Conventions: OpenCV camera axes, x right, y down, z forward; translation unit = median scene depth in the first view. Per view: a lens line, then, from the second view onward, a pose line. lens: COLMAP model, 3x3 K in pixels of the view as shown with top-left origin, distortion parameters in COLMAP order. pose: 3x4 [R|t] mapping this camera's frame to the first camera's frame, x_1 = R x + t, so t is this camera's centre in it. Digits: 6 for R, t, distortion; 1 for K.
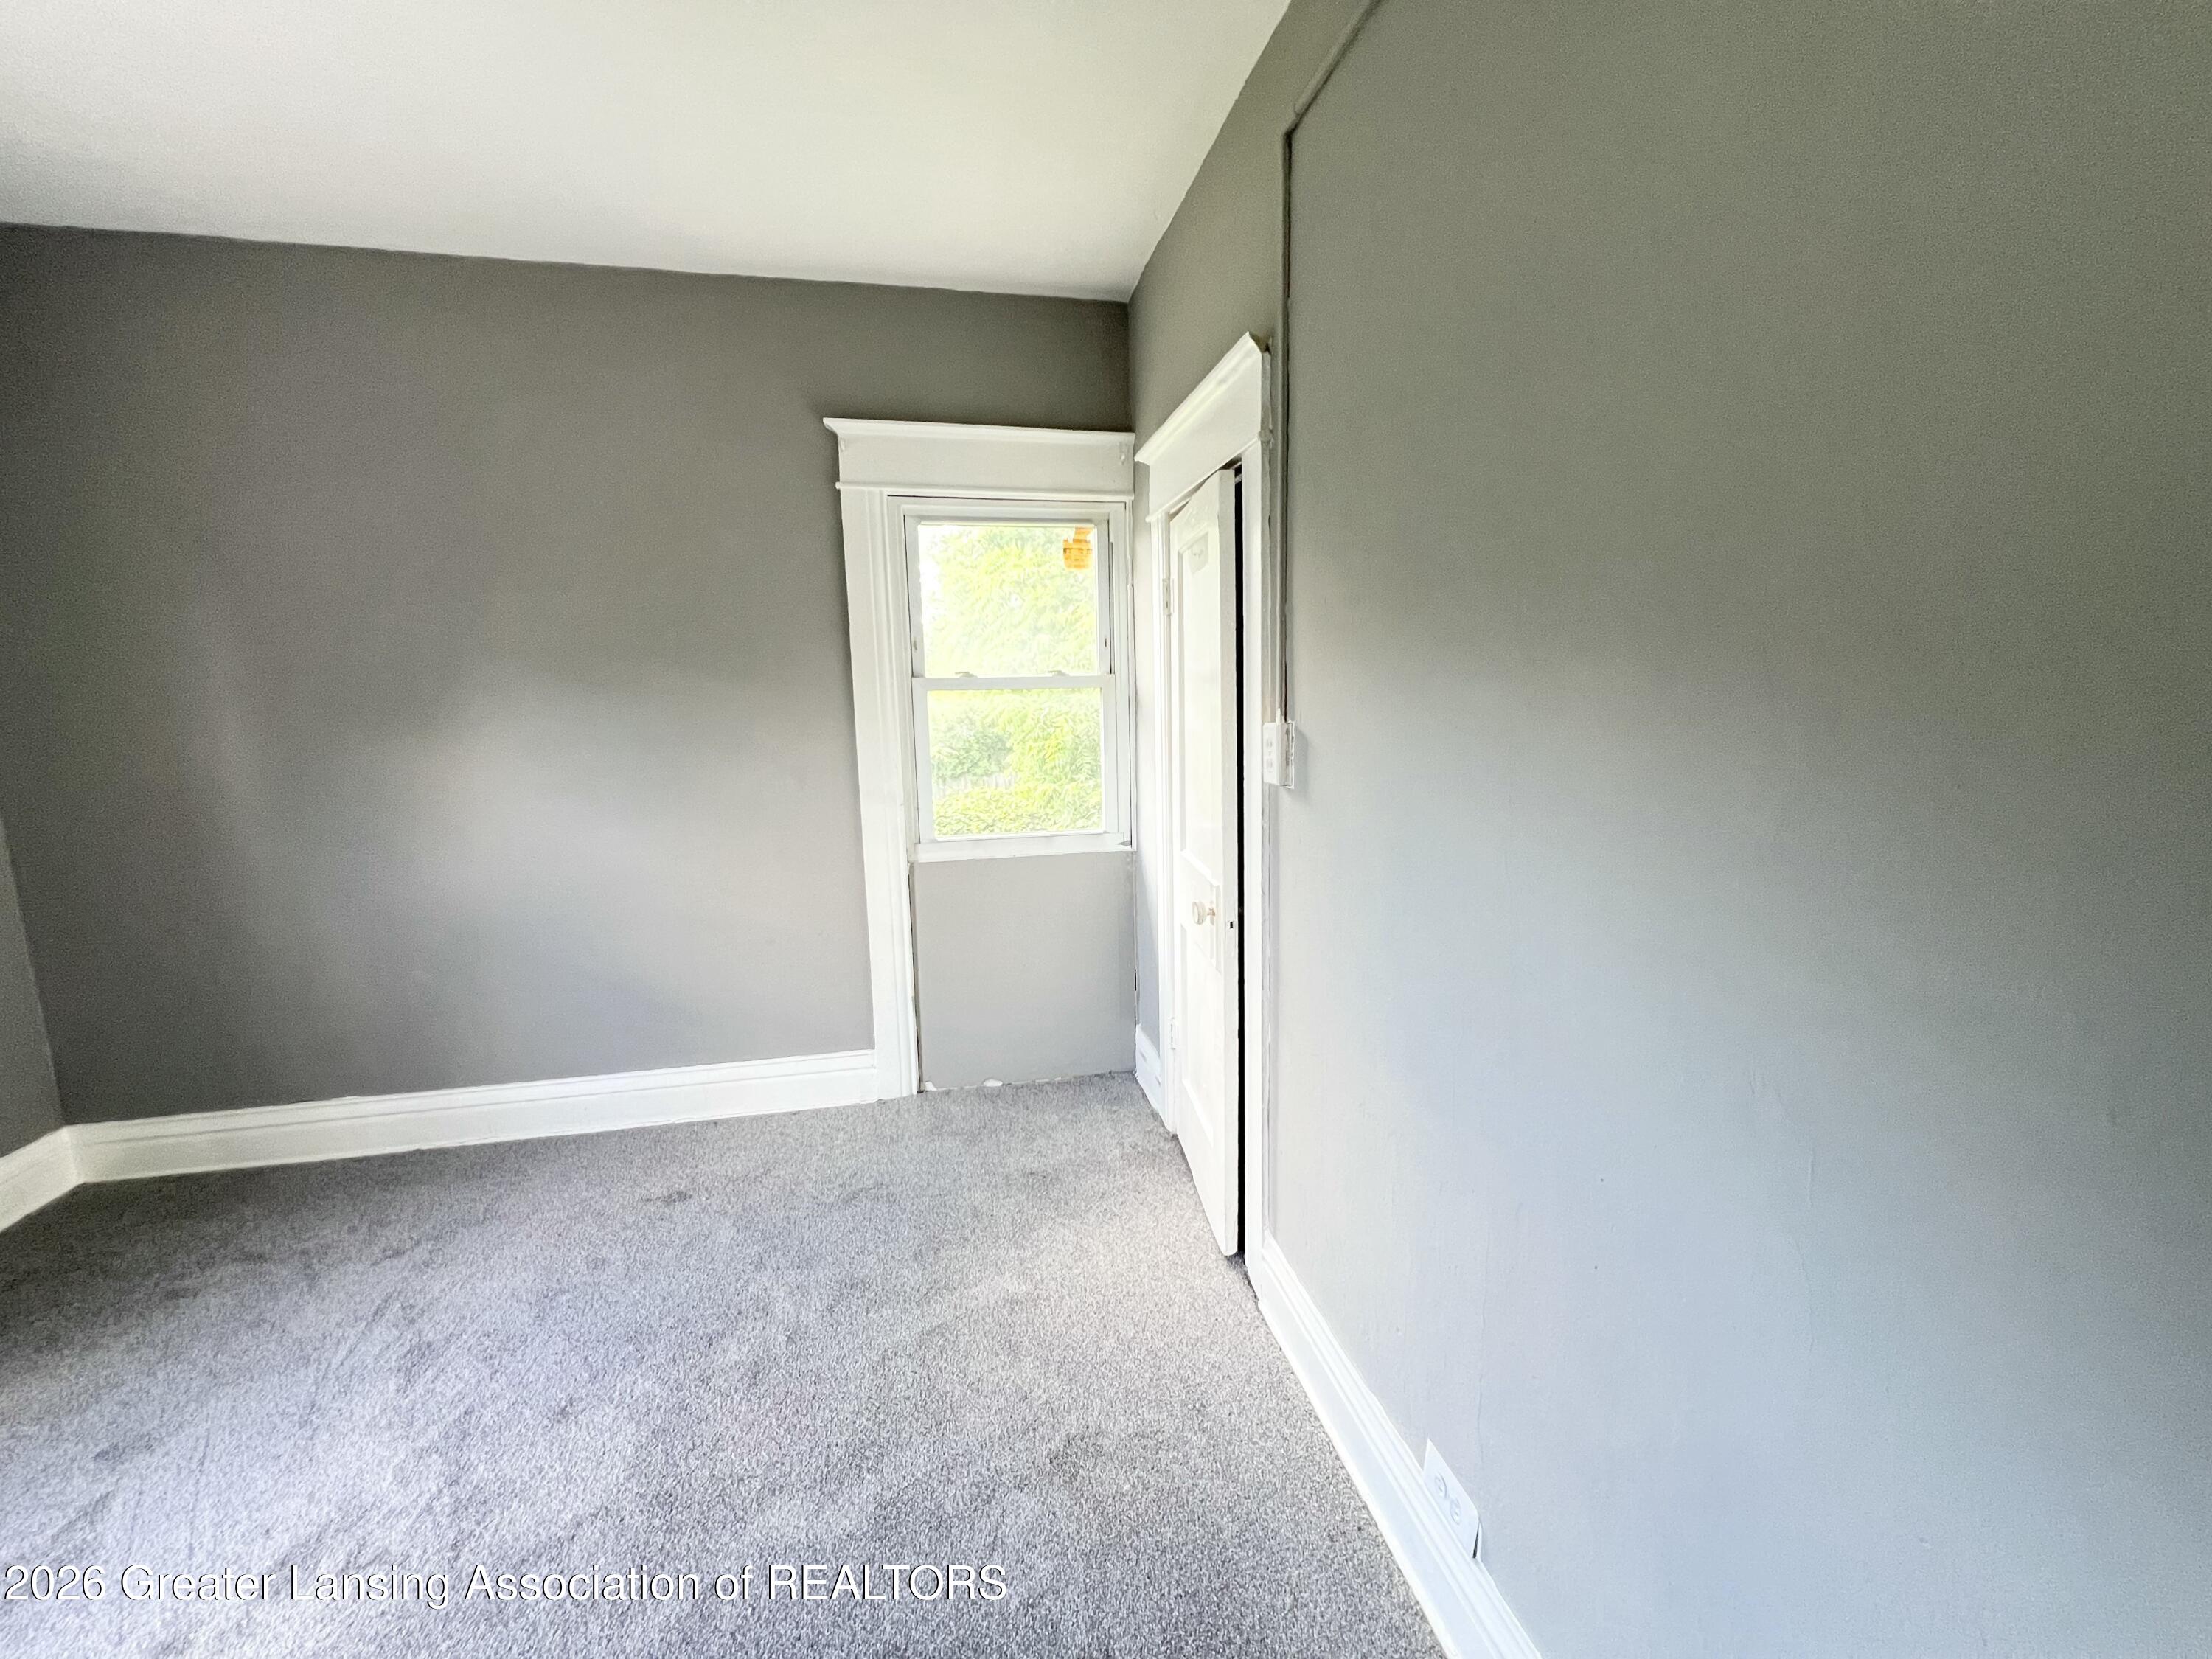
lens RADIAL K [[886.8, 0, 1105.6], [0, 886.8, 825.4], [0, 0, 1]] dist [-0.001225, 0.000048]
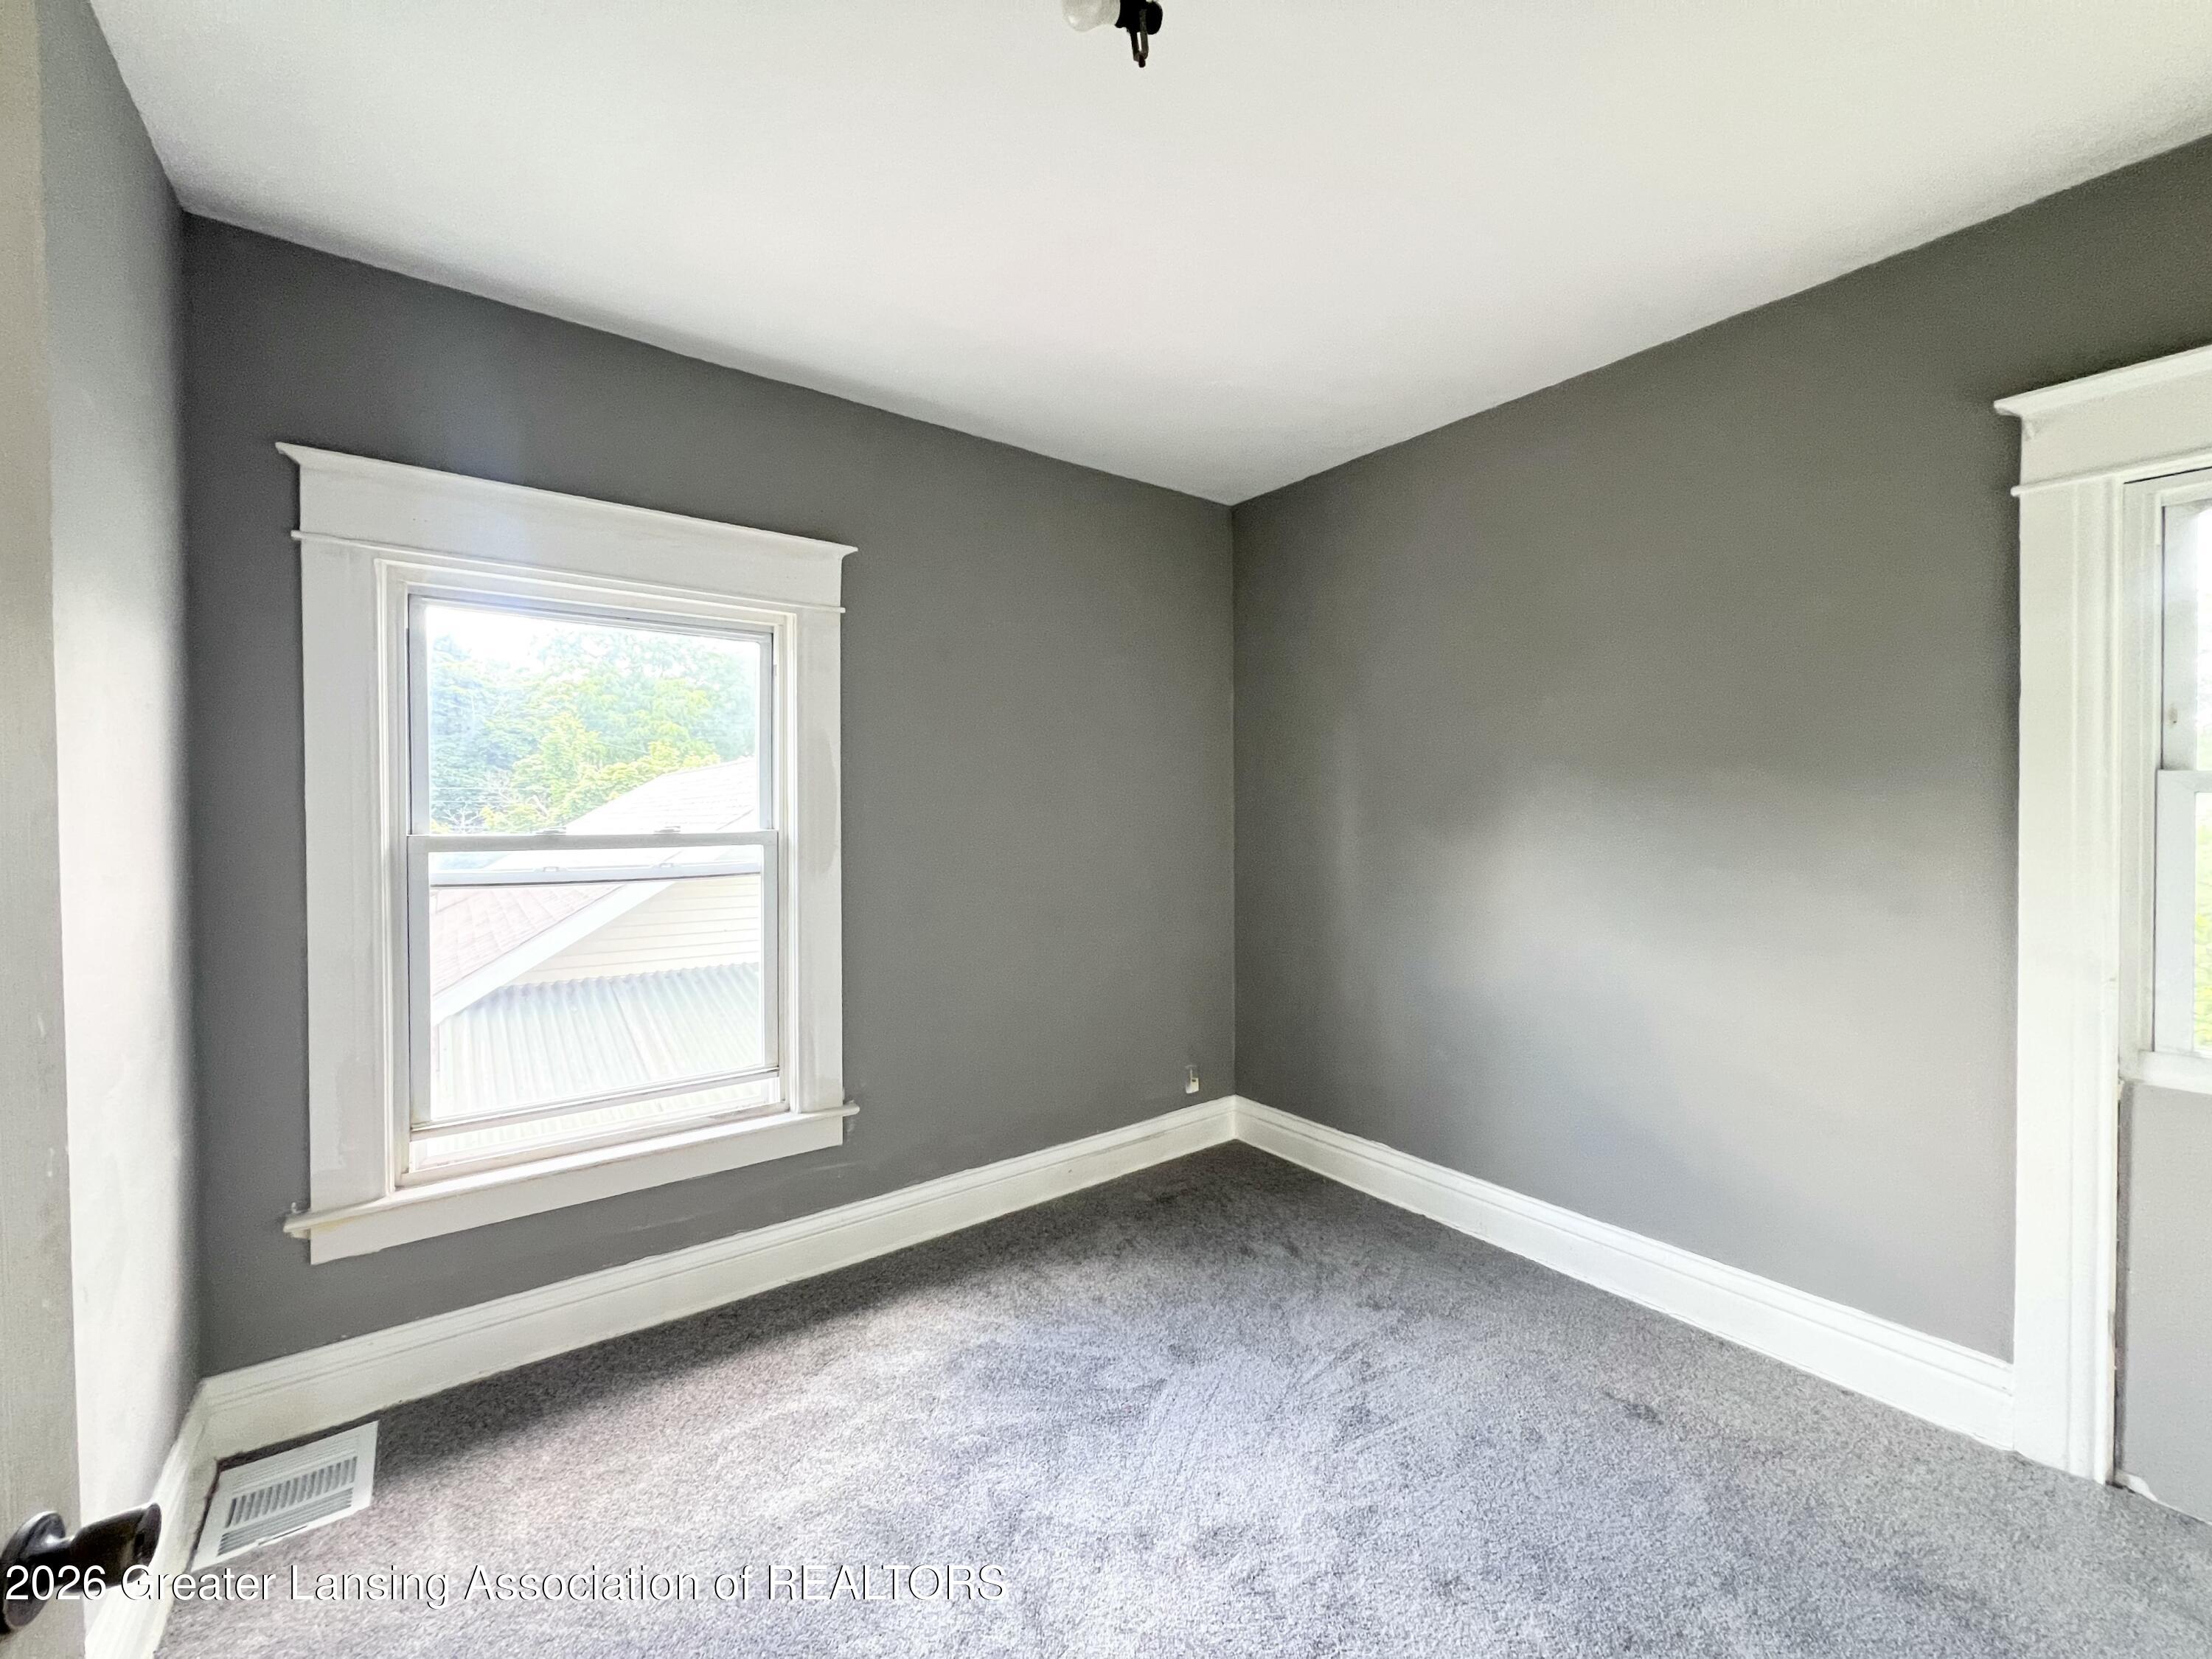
lens RADIAL K [[886.8, 0, 1105.6], [0, 886.8, 825.4], [0, 0, 1]] dist [-0.001225, 0.000048]
pose [[0.430320, 0.029291, -0.902201, 0.017347], [-0.138130, 0.989839, -0.033747, -0.015009], [0.892045, 0.139143, 0.429994, 0.143794]]
